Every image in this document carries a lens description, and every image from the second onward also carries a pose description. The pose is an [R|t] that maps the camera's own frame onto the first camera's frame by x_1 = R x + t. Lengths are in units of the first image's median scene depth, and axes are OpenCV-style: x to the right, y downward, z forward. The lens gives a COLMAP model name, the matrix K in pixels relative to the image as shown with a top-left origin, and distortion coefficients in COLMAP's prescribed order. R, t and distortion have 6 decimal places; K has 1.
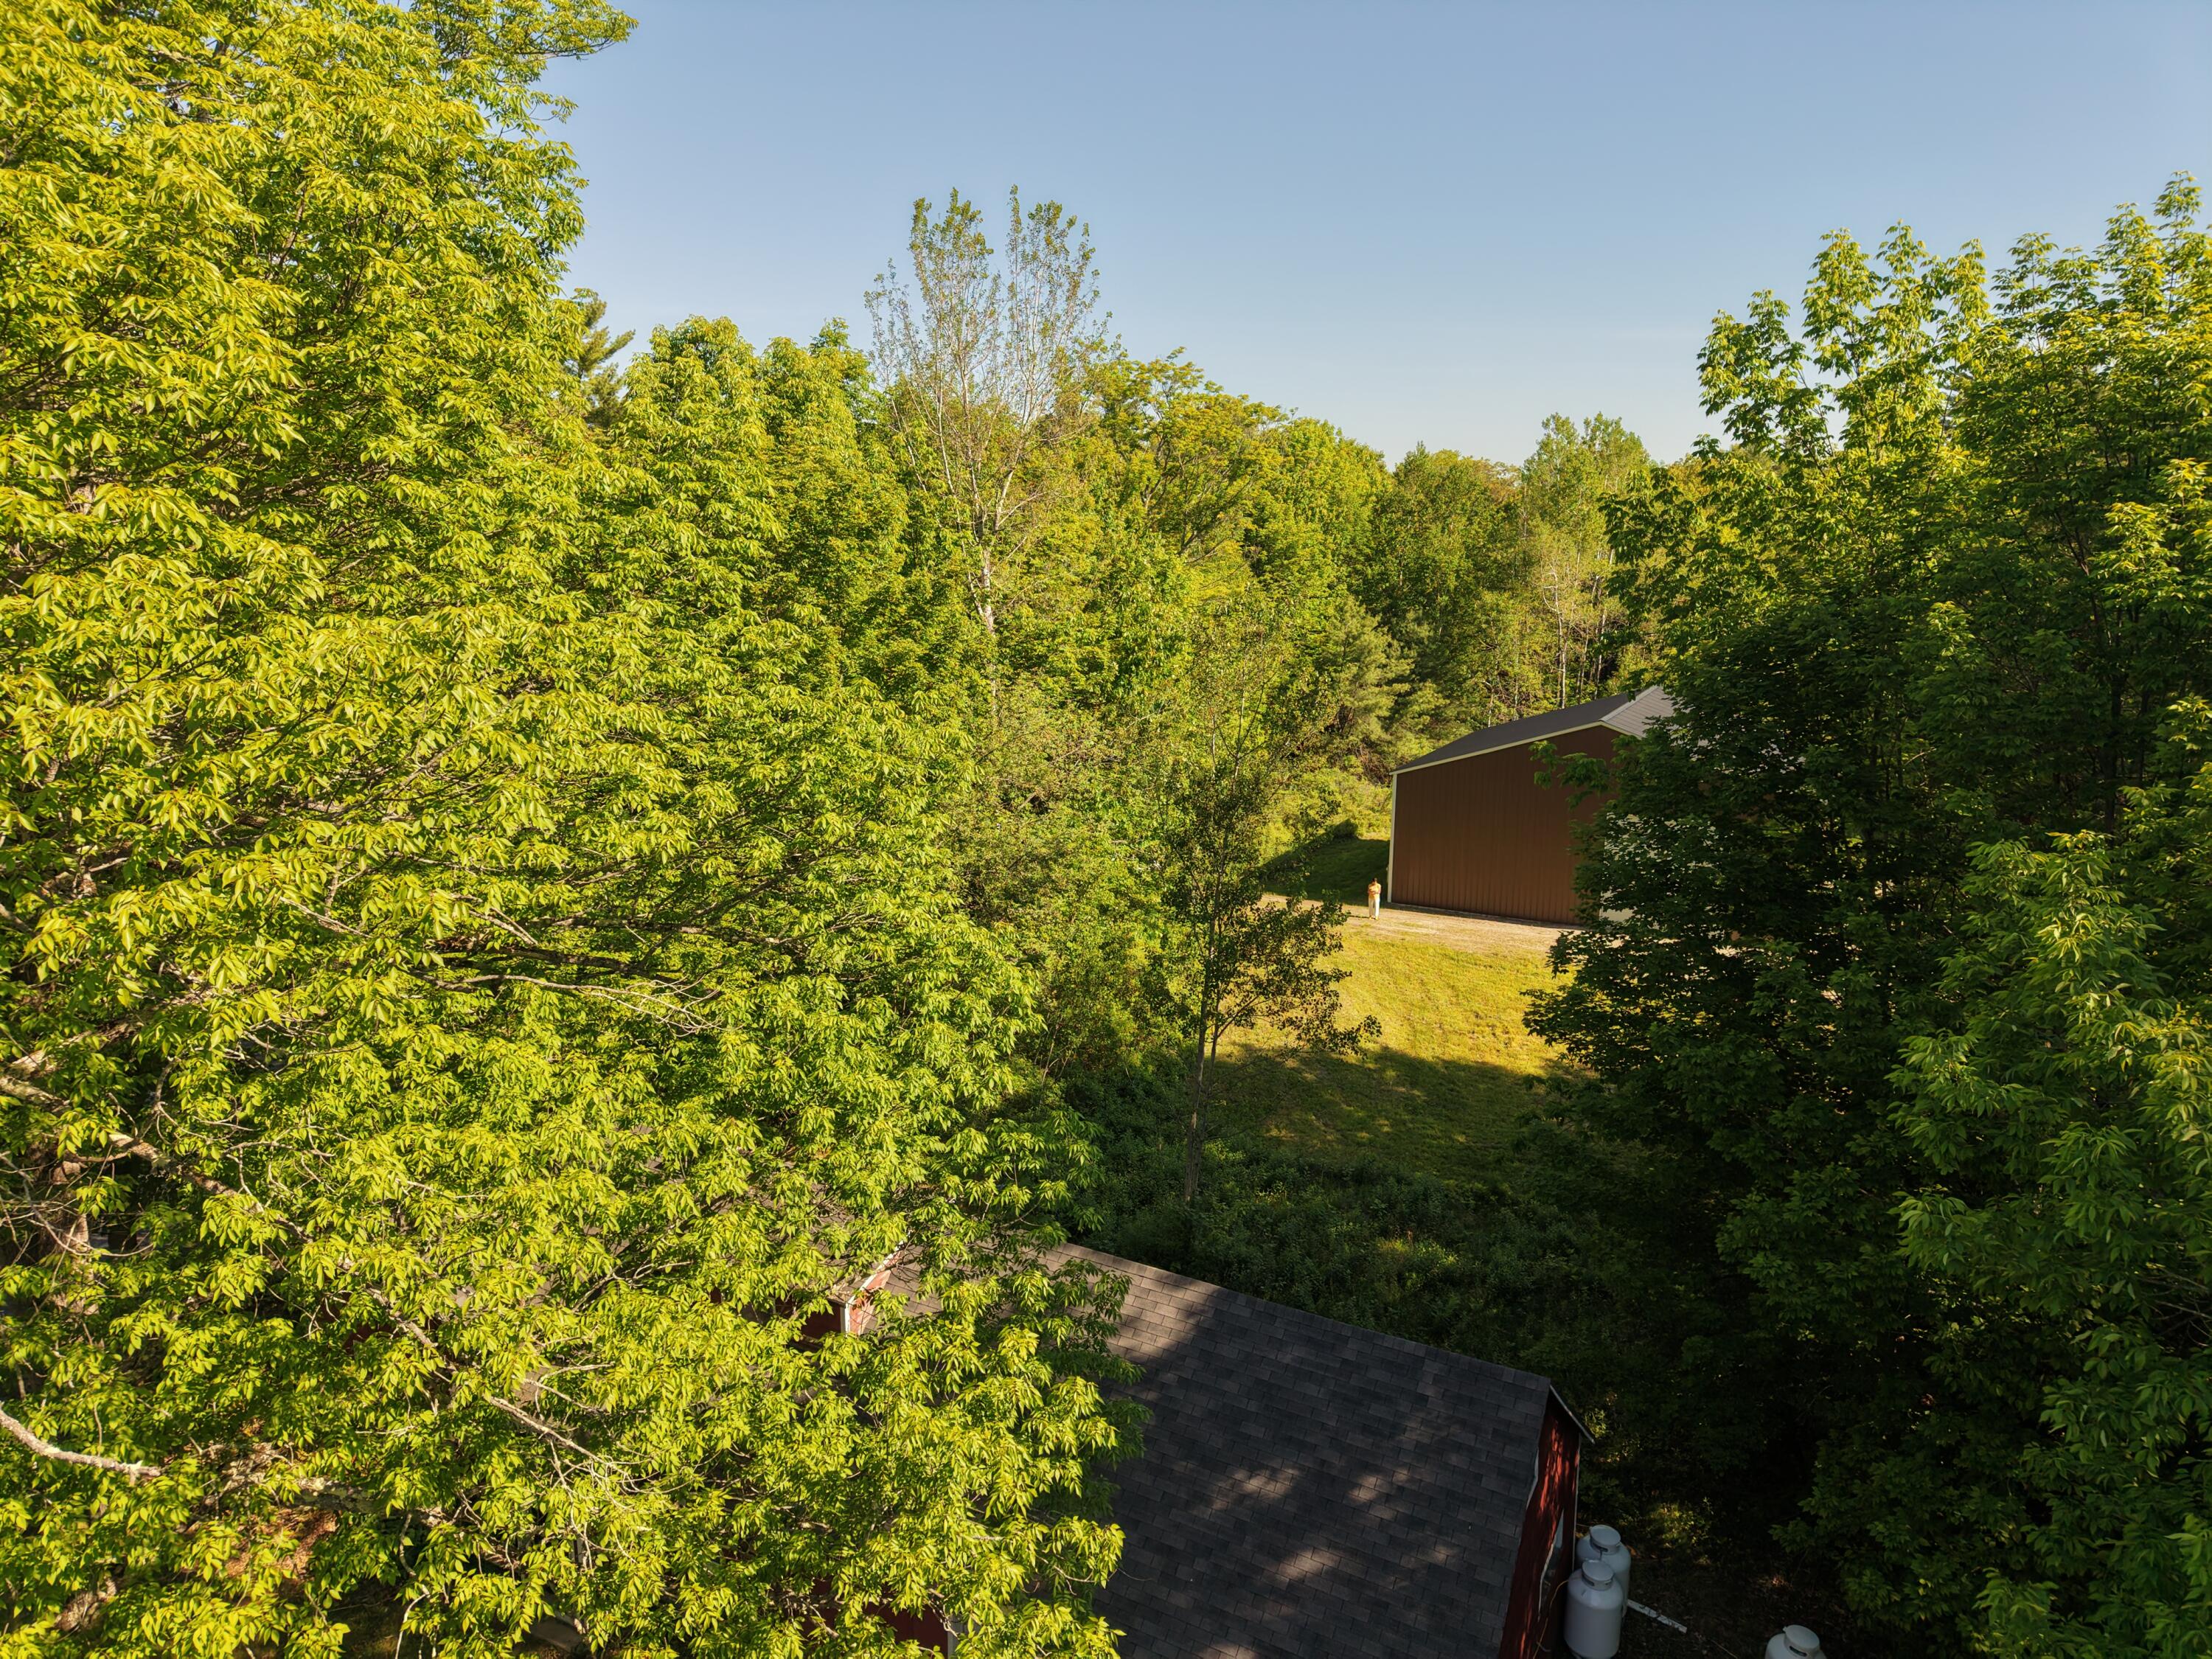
lens RADIAL K [[1486.5, 0, 1109.6], [0, 1486.5, 822.8], [0, 0, 1]] dist [0.020941, -0.017318]
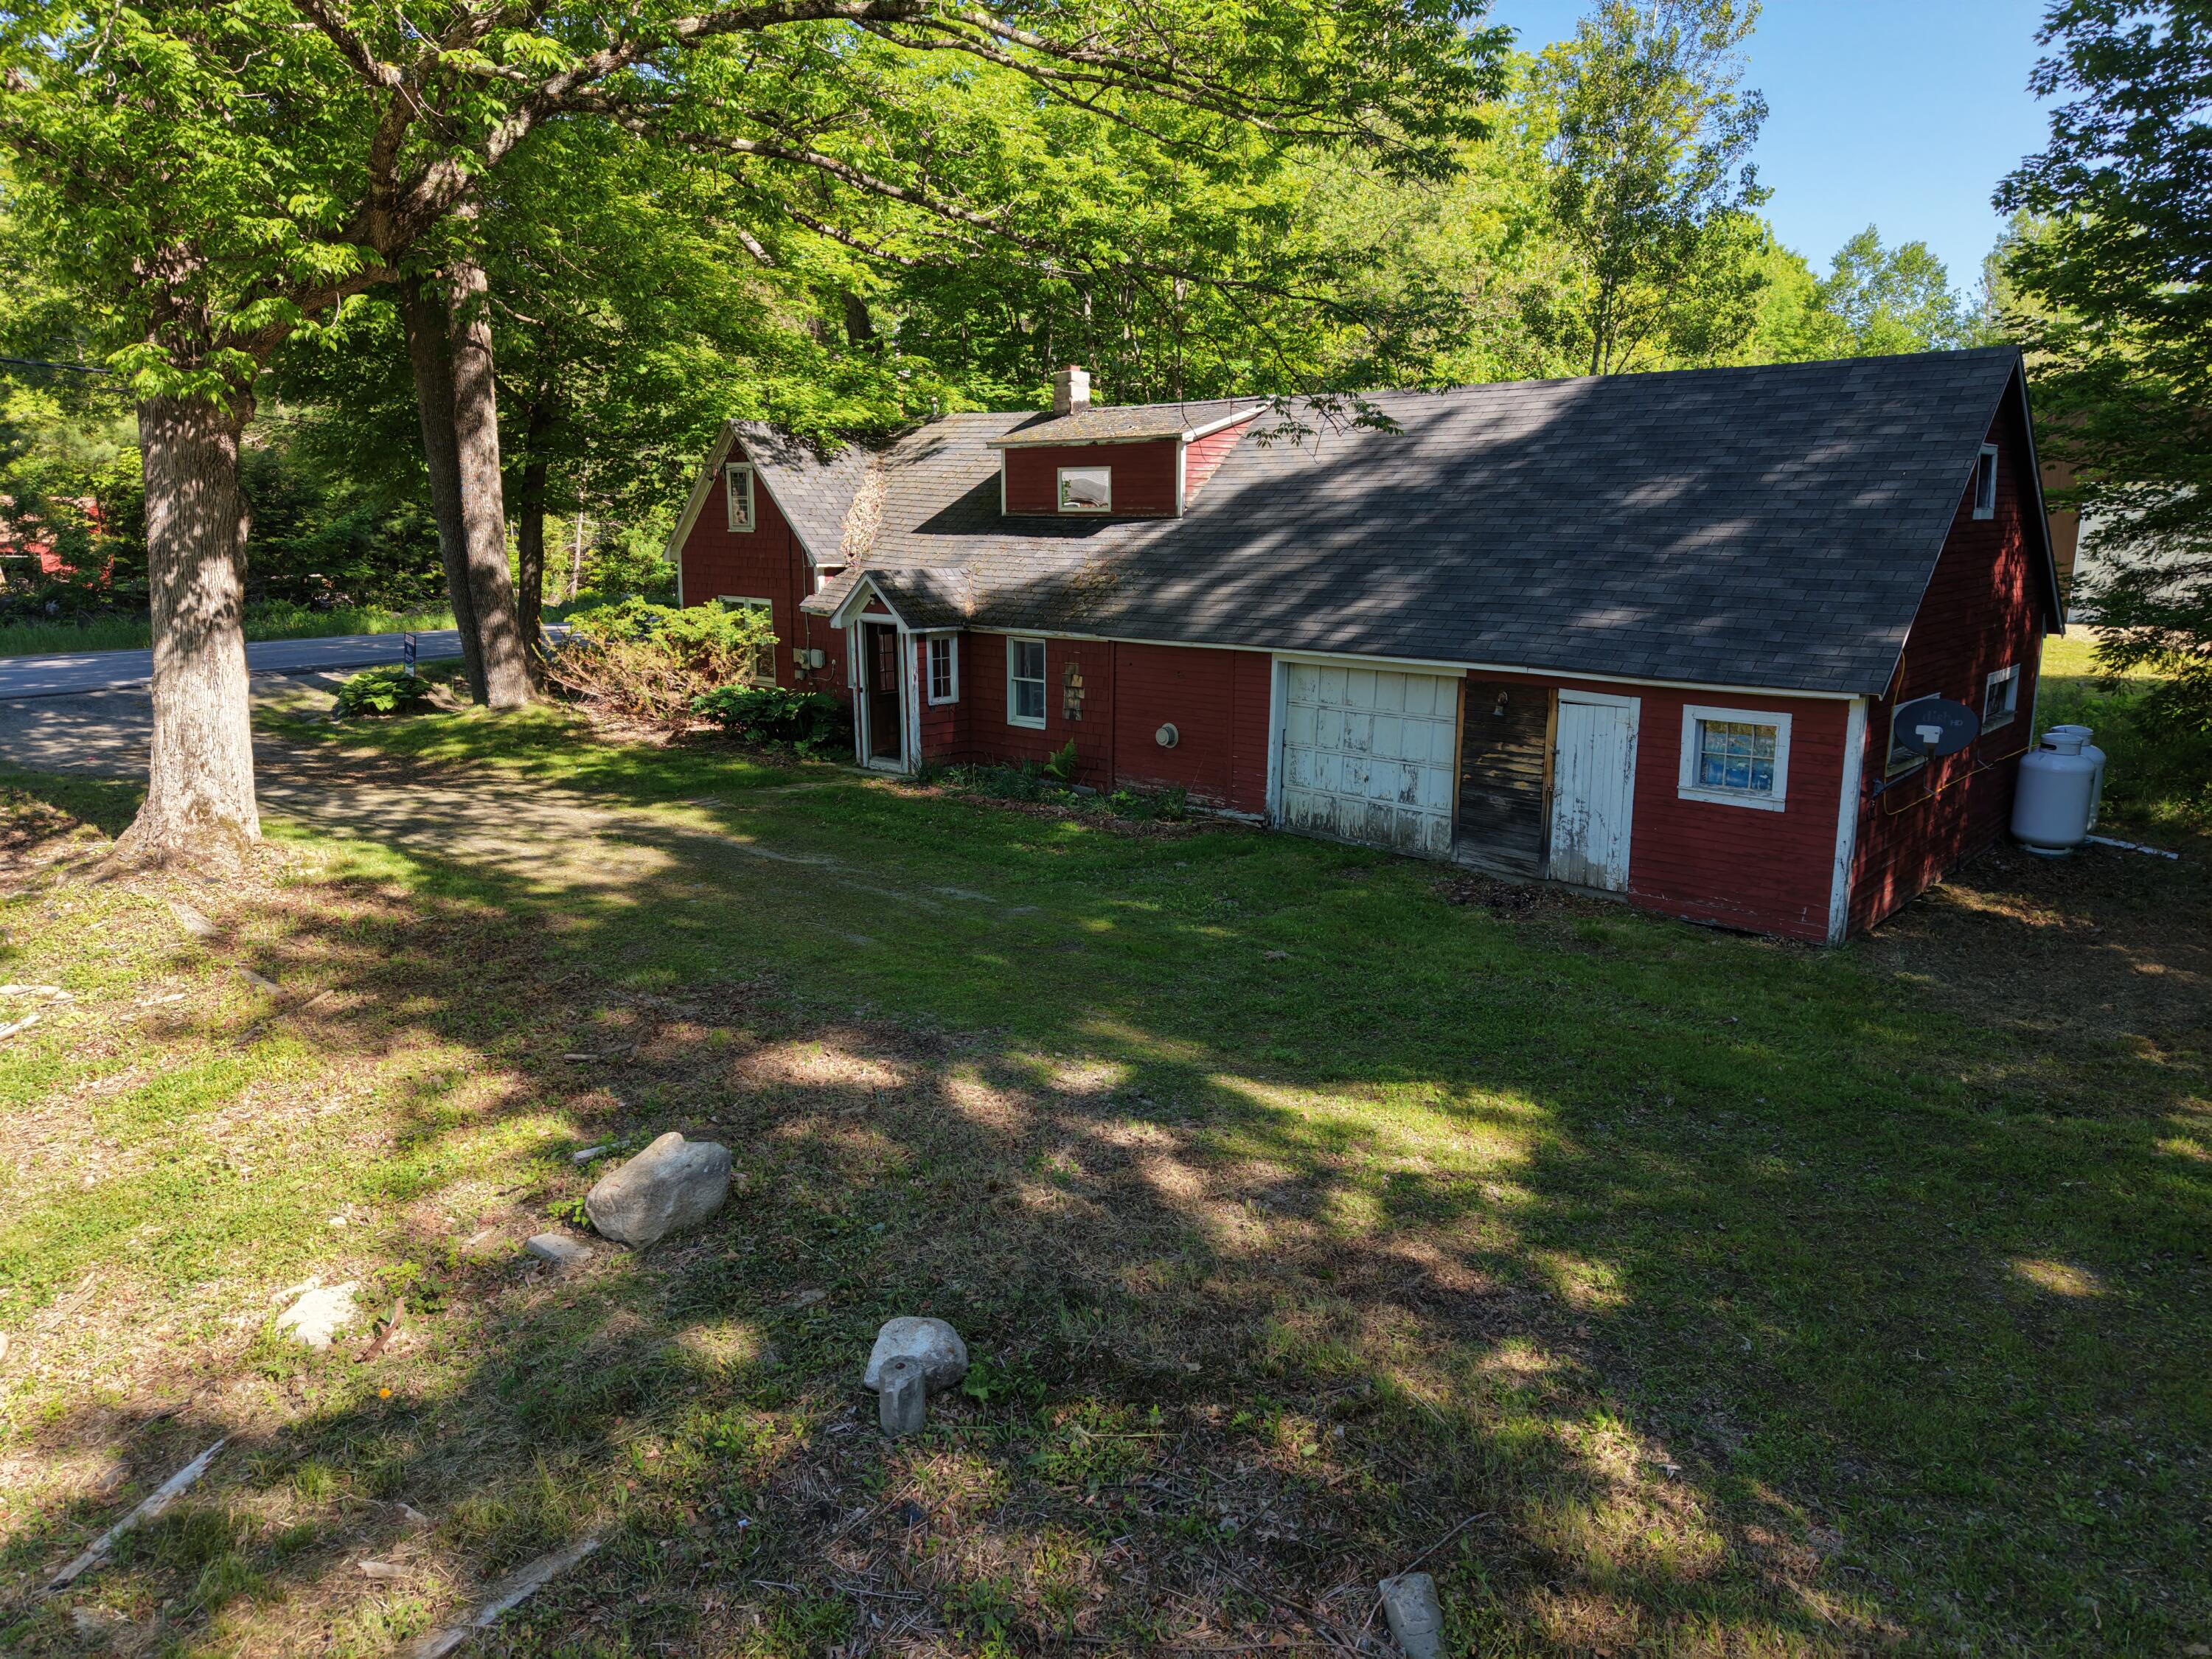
lens RADIAL K [[1486.5, 0, 1114.8], [0, 1486.5, 837.4], [0, 0, 1]] dist [0.020941, -0.017318]
pose [[0.969544, 0.050233, -0.239712, 0.005686], [-0.047711, 0.998728, 0.016320, 0.150486], [0.240227, -0.004386, 0.970707, 0.020489]]
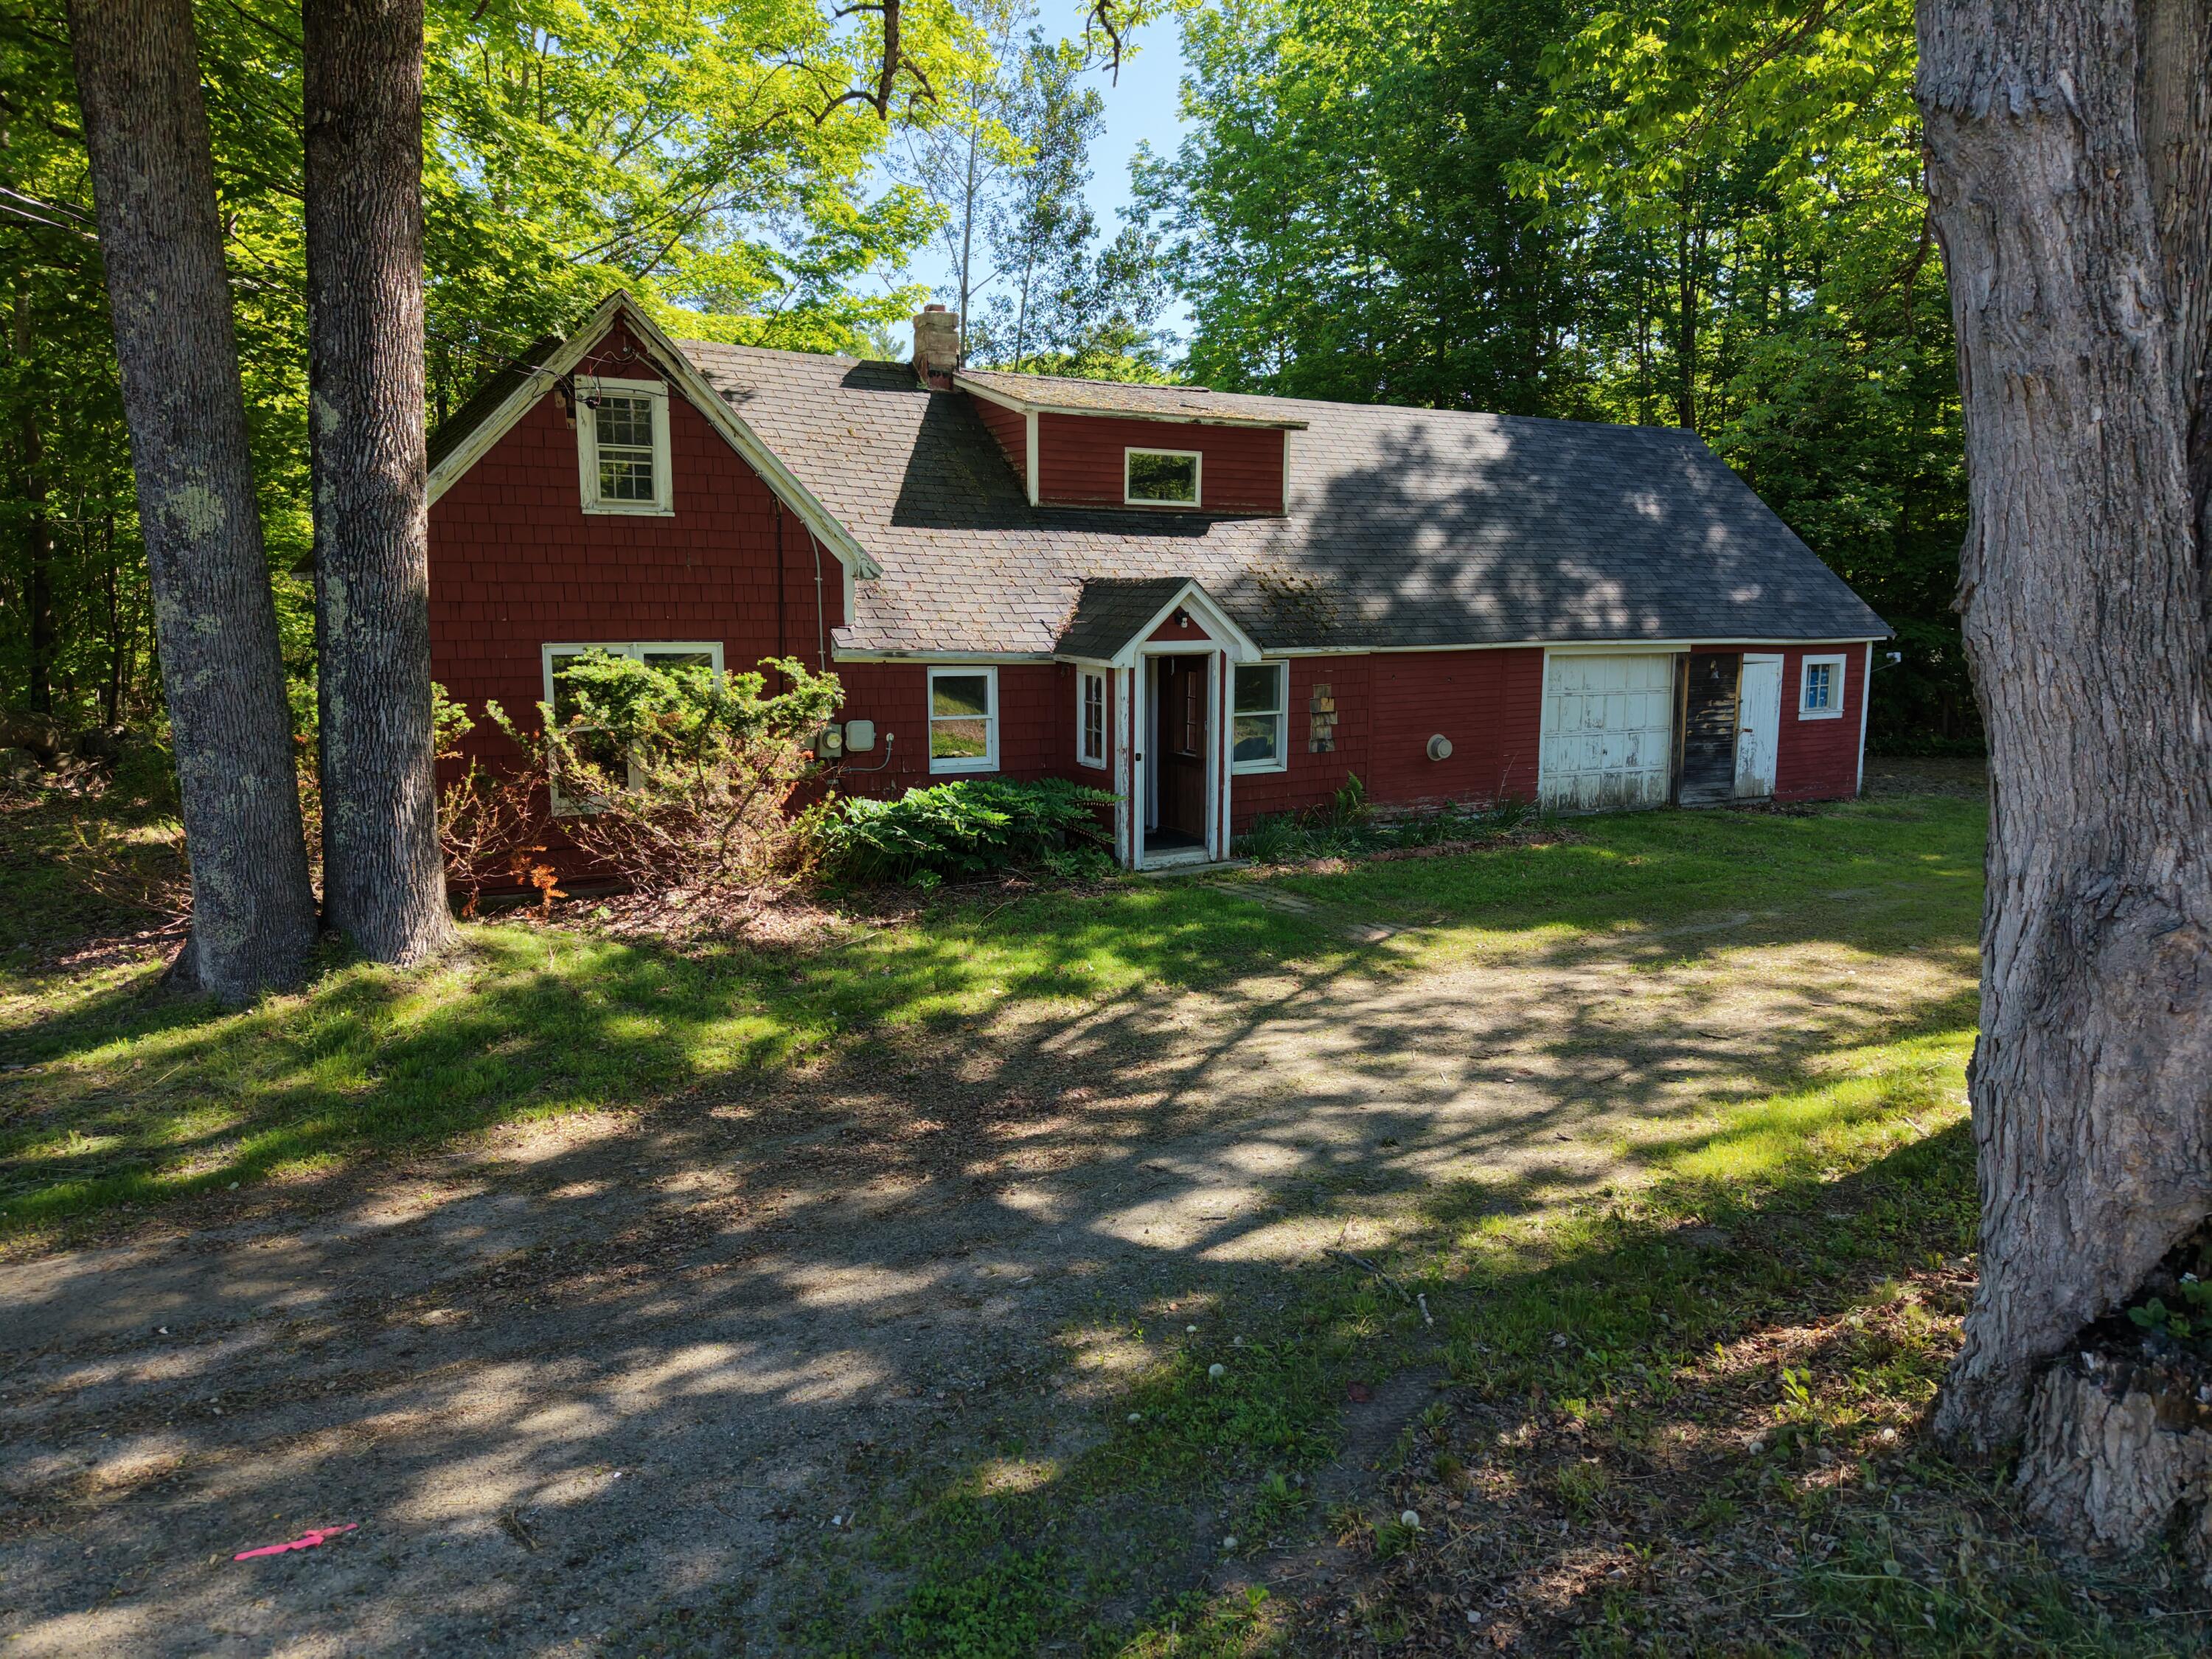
lens RADIAL K [[1486.5, 0, 1118.6], [0, 1486.5, 836.1], [0, 0, 1]] dist [0.020941, -0.017318]
pose [[0.506687, -0.145998, 0.849678, -0.261657], [0.166455, 0.983579, 0.069745, 0.126924], [-0.845909, 0.106095, 0.522669, 0.180352]]
